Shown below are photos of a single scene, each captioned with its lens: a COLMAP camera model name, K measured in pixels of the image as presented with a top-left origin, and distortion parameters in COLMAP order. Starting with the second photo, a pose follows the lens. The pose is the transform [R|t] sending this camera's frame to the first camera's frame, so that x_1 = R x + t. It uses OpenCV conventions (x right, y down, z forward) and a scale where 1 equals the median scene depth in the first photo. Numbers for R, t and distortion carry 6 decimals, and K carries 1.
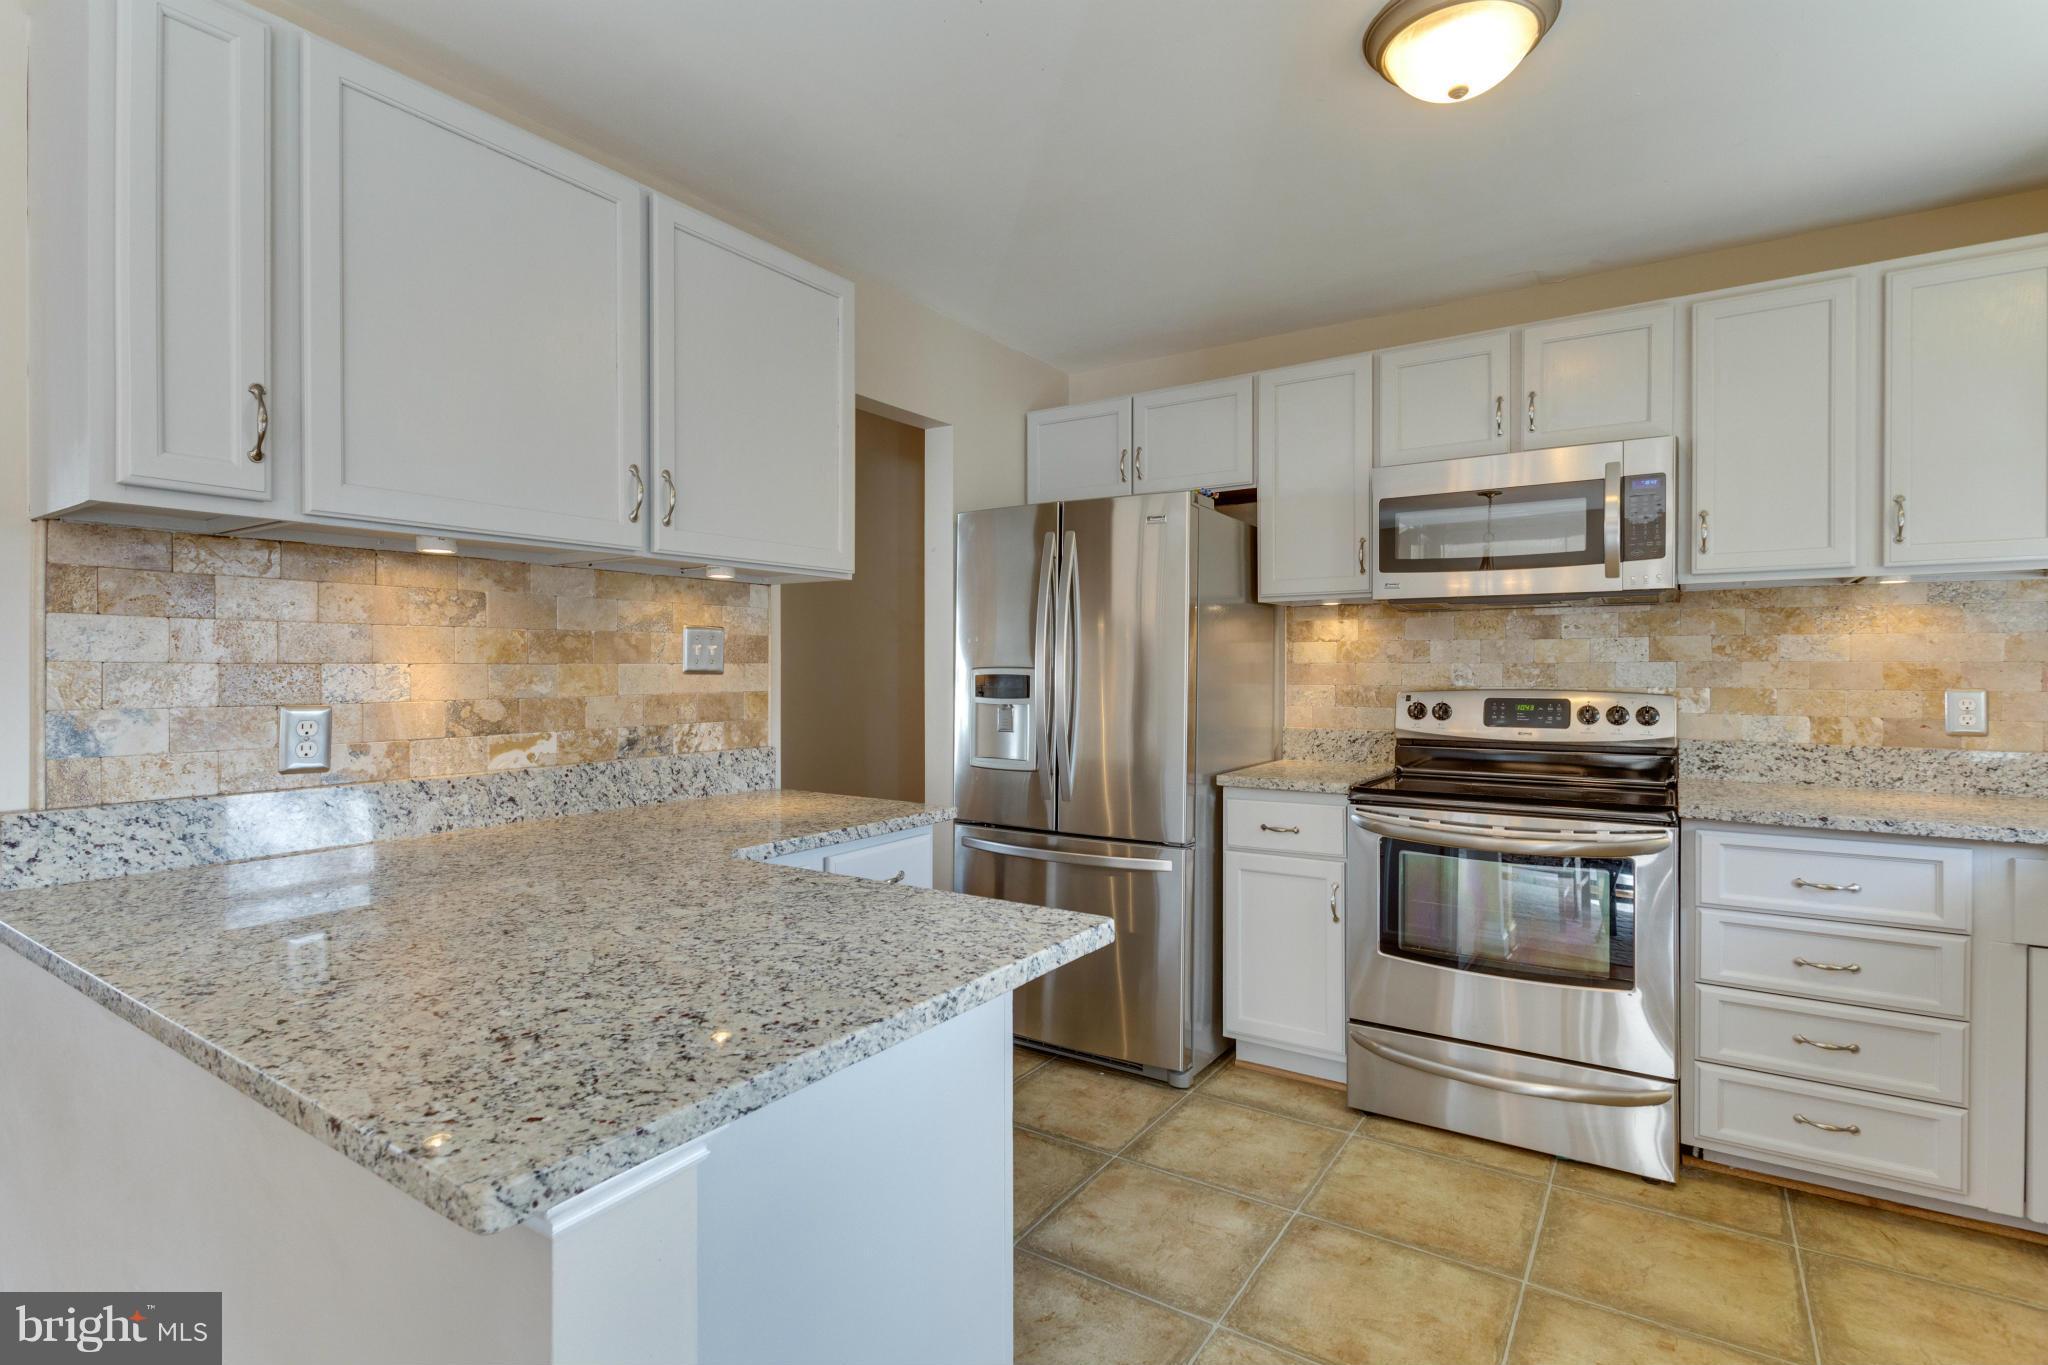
lens RADIAL K [[991.4, 0, 1000.1], [0, 991.4, 671.8], [0, 0, 1]] dist [0.008757, -0.004608]
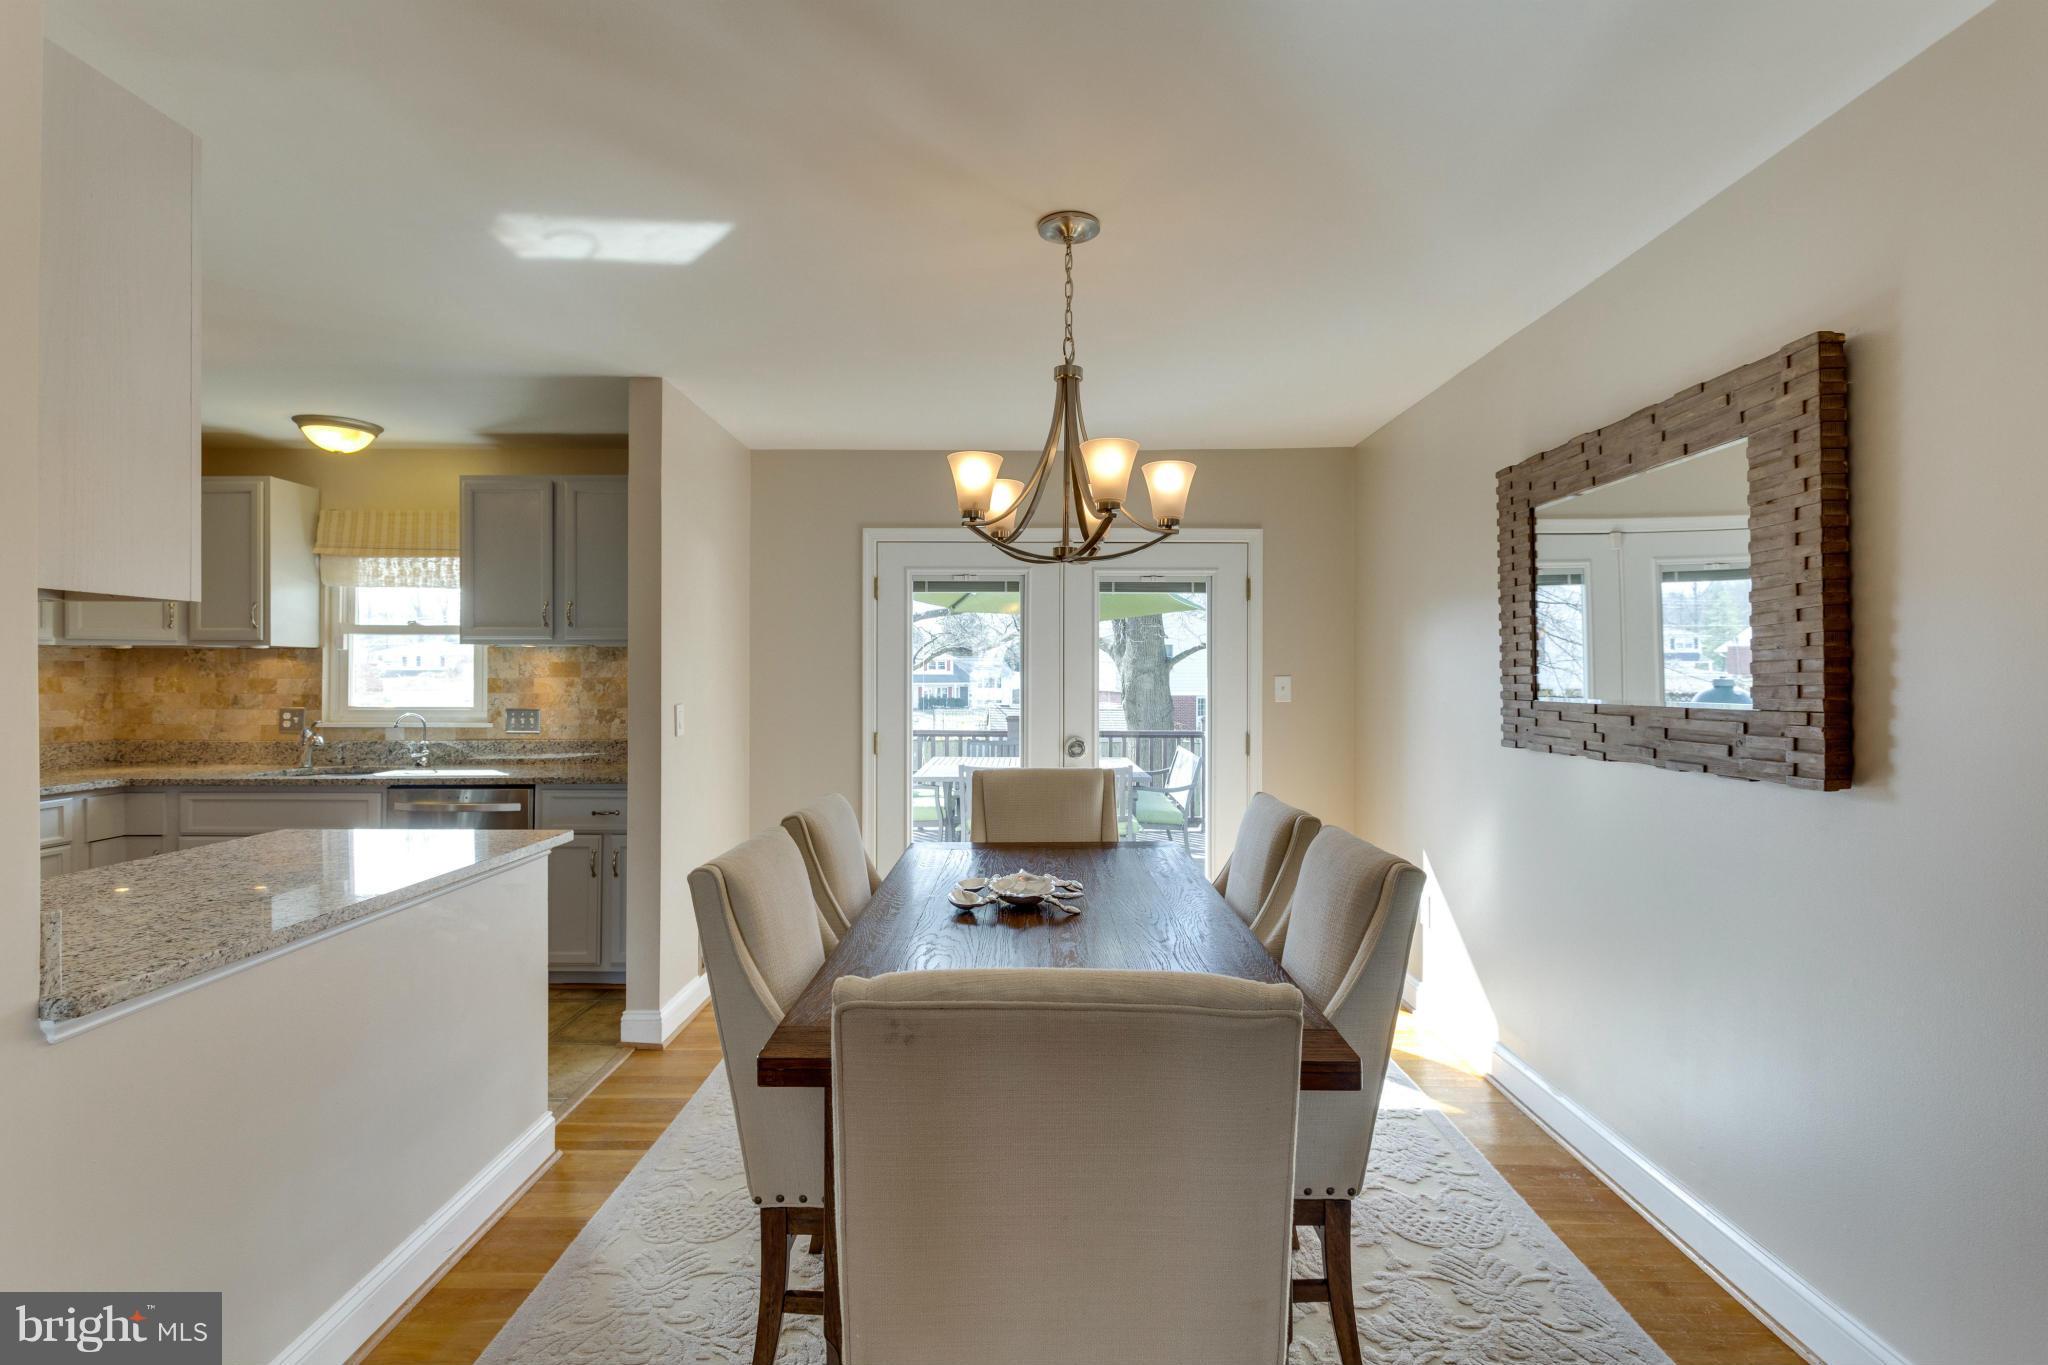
lens RADIAL K [[991.4, 0, 1006.0], [0, 991.4, 673.1], [0, 0, 1]] dist [0.008757, -0.004608]
pose [[-0.532205, -0.001461, 0.846614, -1.191785], [0.002353, 0.999992, 0.003205, -0.043962], [-0.846612, 0.003698, -0.532197, 0.387298]]
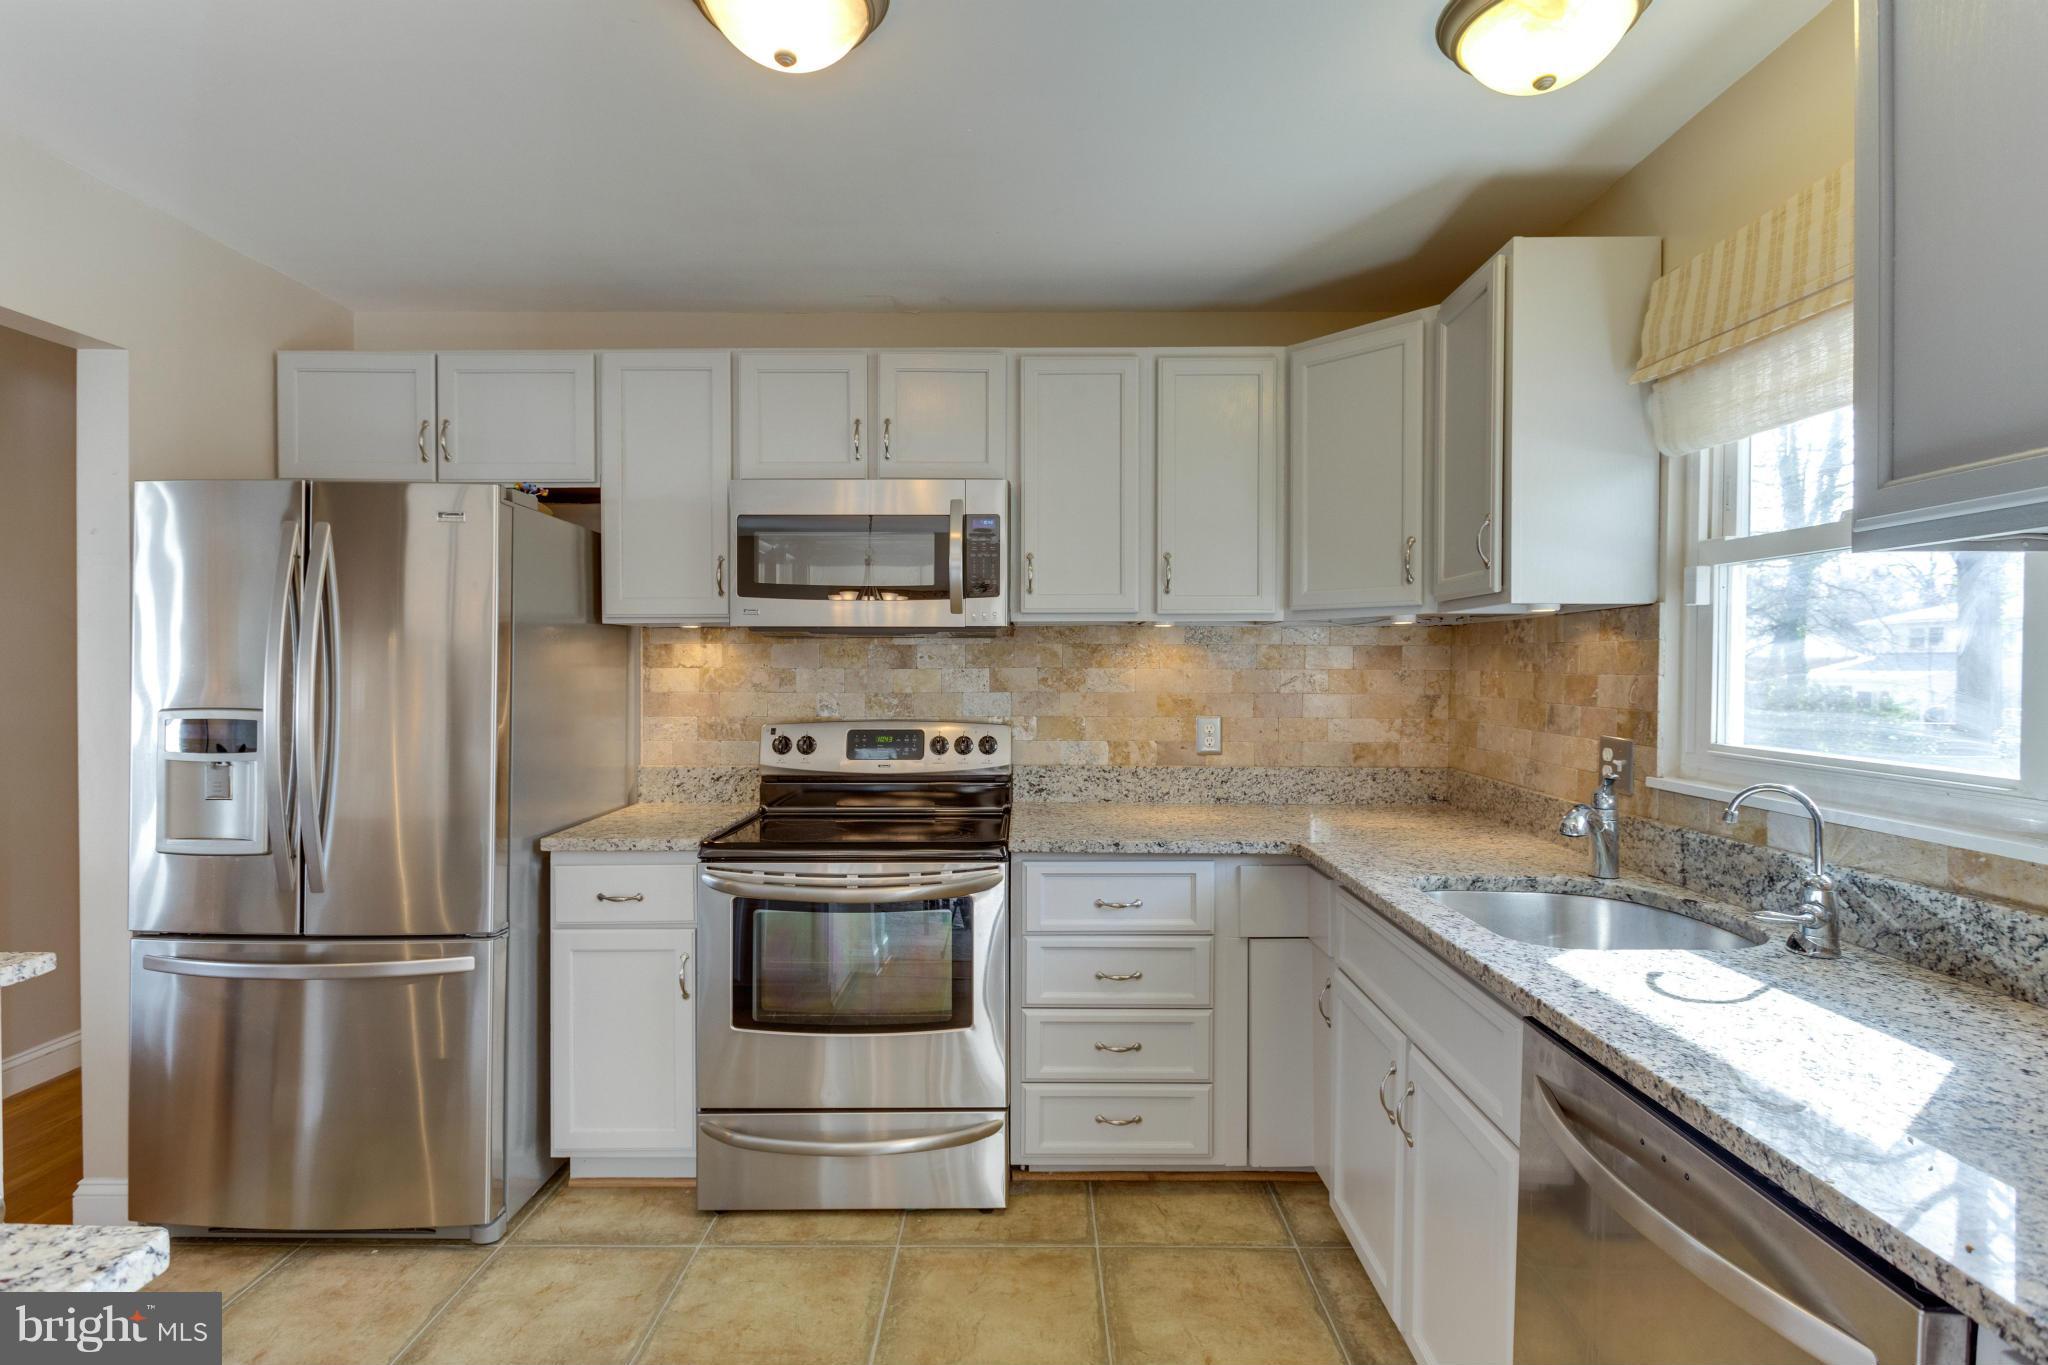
lens RADIAL K [[991.4, 0, 1018.6], [0, 991.4, 682.8], [0, 0, 1]] dist [0.008757, -0.004608]
pose [[0.830874, -0.009992, 0.556371, 0.101485], [0.001899, 0.999884, 0.015121, -0.038479], [-0.556457, -0.011507, 0.830797, 0.119315]]
